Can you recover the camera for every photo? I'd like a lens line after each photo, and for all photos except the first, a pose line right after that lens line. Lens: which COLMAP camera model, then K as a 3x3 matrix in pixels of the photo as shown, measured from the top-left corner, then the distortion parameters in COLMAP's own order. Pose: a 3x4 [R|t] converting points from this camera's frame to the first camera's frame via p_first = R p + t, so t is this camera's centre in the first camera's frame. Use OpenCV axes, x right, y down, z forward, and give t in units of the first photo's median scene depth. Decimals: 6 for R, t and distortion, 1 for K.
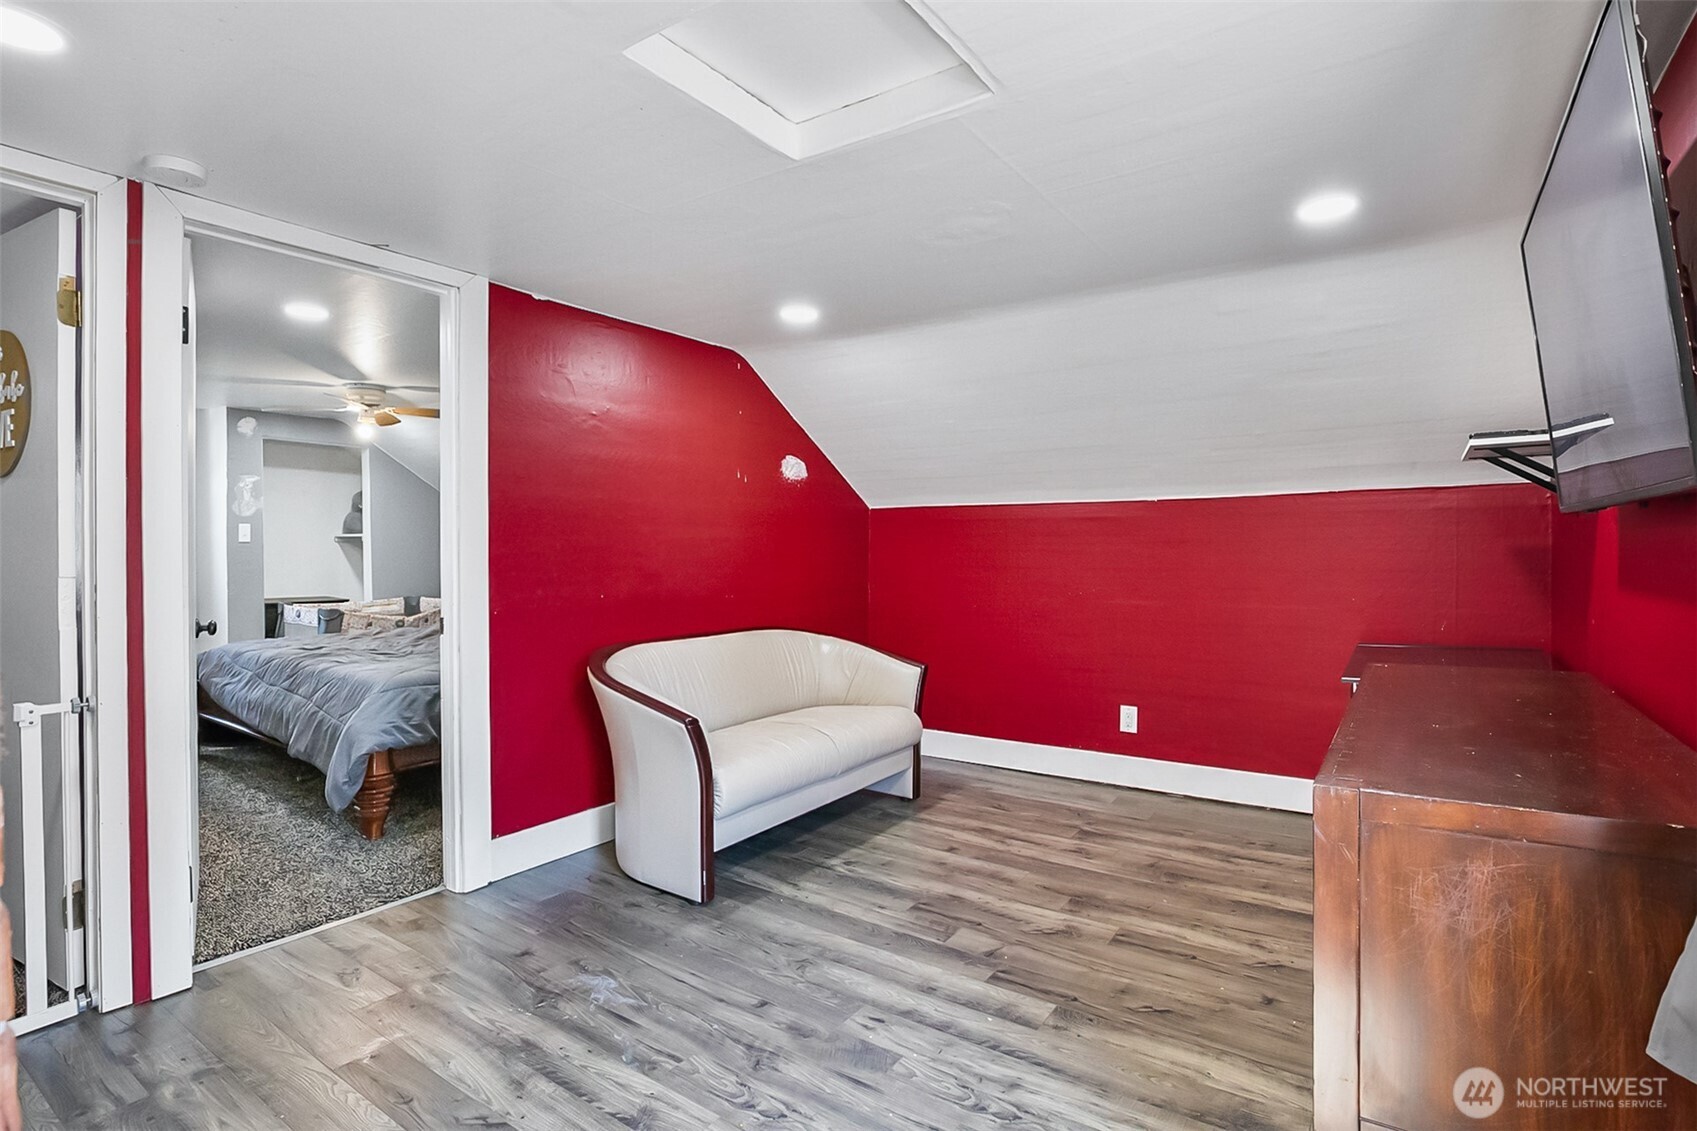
lens RADIAL K [[820.8, 0, 839.0], [0, 820.8, 565.2], [0, 0, 1]] dist [-0.040358, 0.010112]
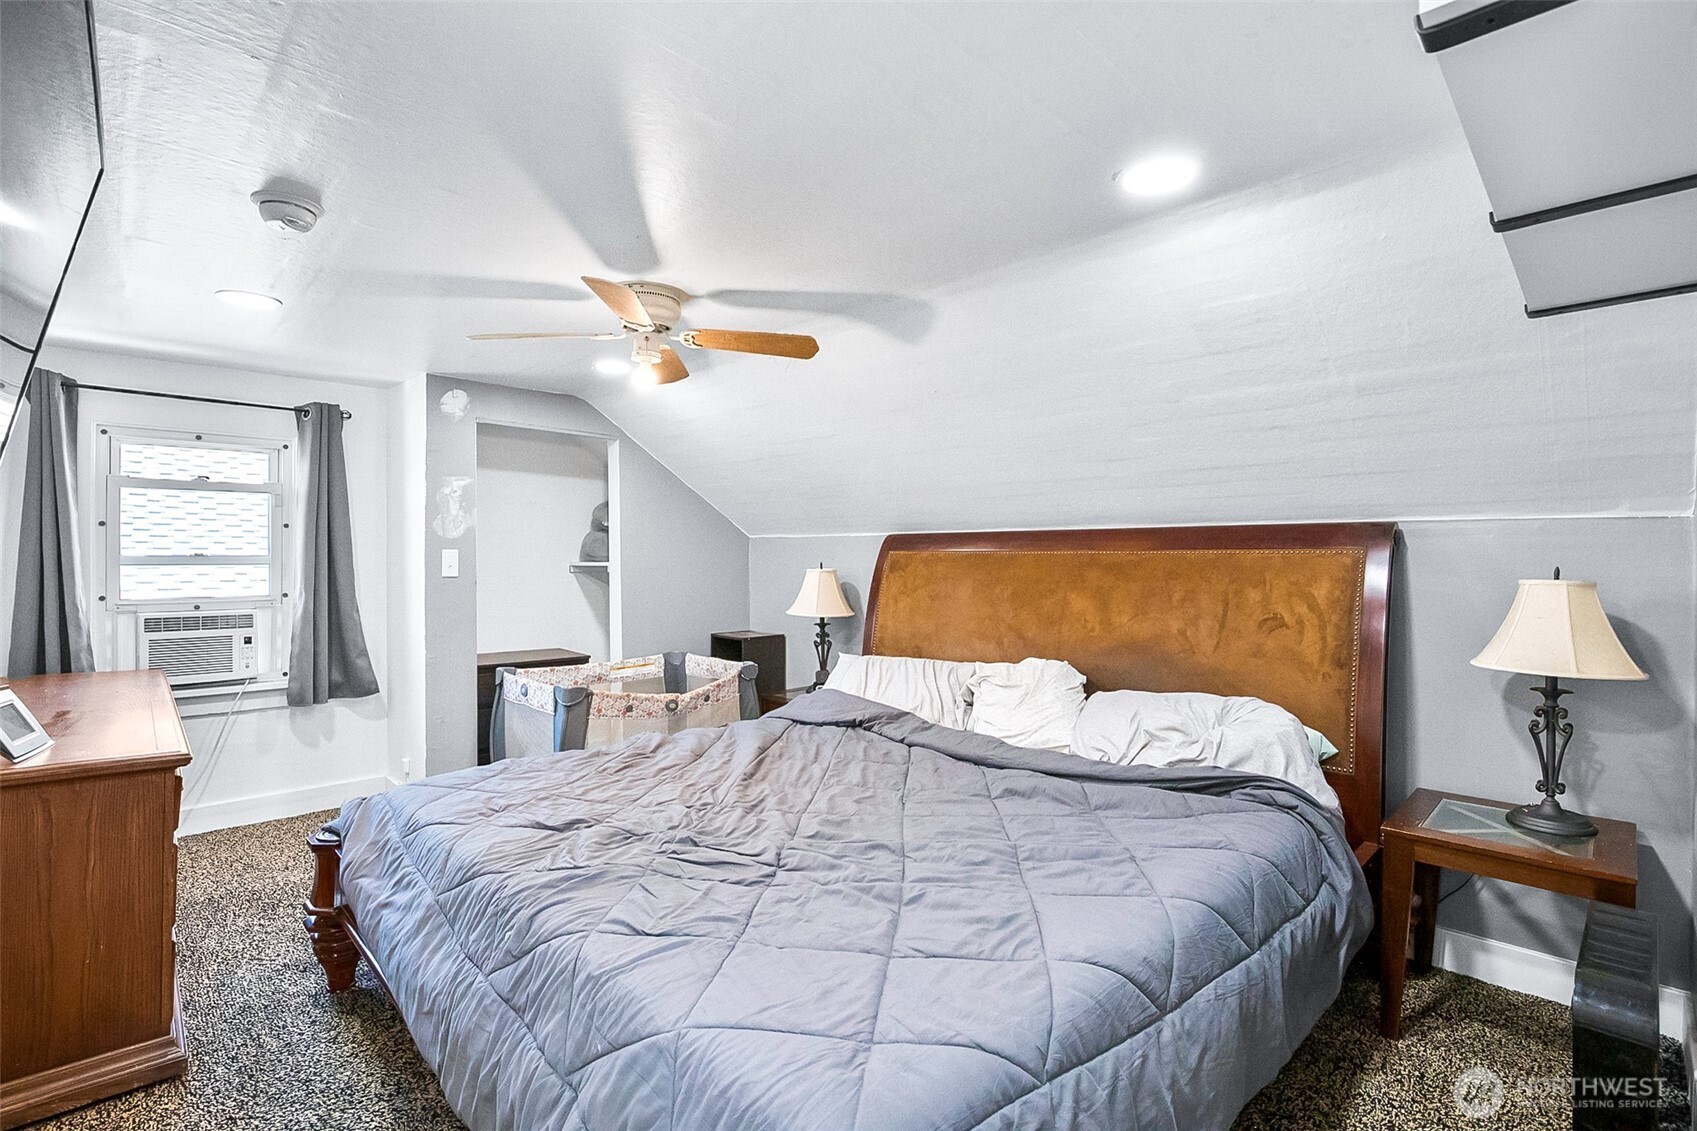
lens RADIAL K [[768.9, 0, 848.5], [0, 768.9, 565.5], [0, 0, 1]] dist [0.001590, 0.007919]
pose [[0.983662, 0.002334, -0.180011, -0.294230], [-0.005810, 0.999807, -0.018781, -0.027775], [0.179933, 0.019520, 0.983485, 0.425720]]
